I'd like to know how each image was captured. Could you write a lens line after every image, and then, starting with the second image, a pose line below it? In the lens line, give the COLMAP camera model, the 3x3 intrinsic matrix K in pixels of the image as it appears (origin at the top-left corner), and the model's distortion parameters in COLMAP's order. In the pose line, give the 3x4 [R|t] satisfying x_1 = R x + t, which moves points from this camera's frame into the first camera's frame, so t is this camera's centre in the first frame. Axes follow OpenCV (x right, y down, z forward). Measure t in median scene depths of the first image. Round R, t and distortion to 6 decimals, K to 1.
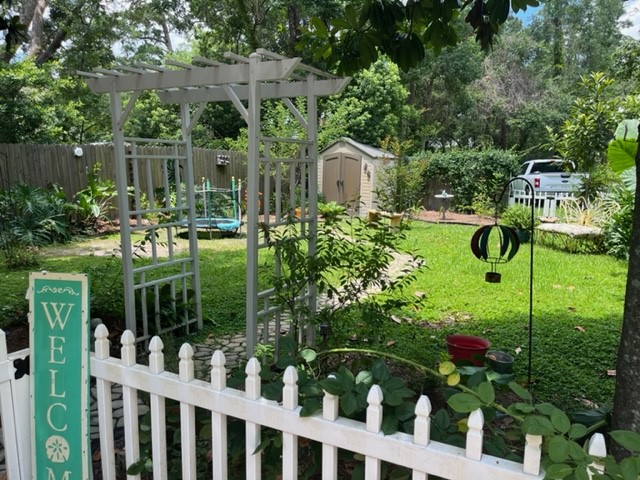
lens RADIAL K [[477.8, 0, 319.2], [0, 477.8, 238.5], [0, 0, 1]] dist [-0.004062, -0.019877]
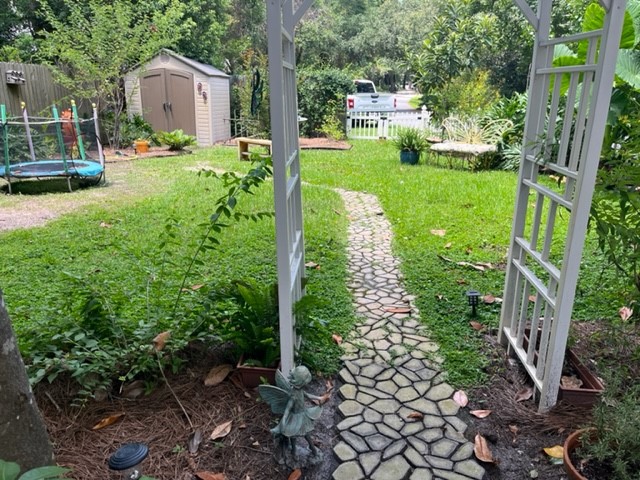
lens RADIAL K [[477.8, 0, 321.7], [0, 477.8, 242.2], [0, 0, 1]] dist [-0.004062, -0.019877]
pose [[0.866557, -0.150934, 0.475708, -0.160606], [0.071103, 0.980787, 0.181665, -0.017034], [-0.493988, -0.123599, 0.860639, 0.127403]]
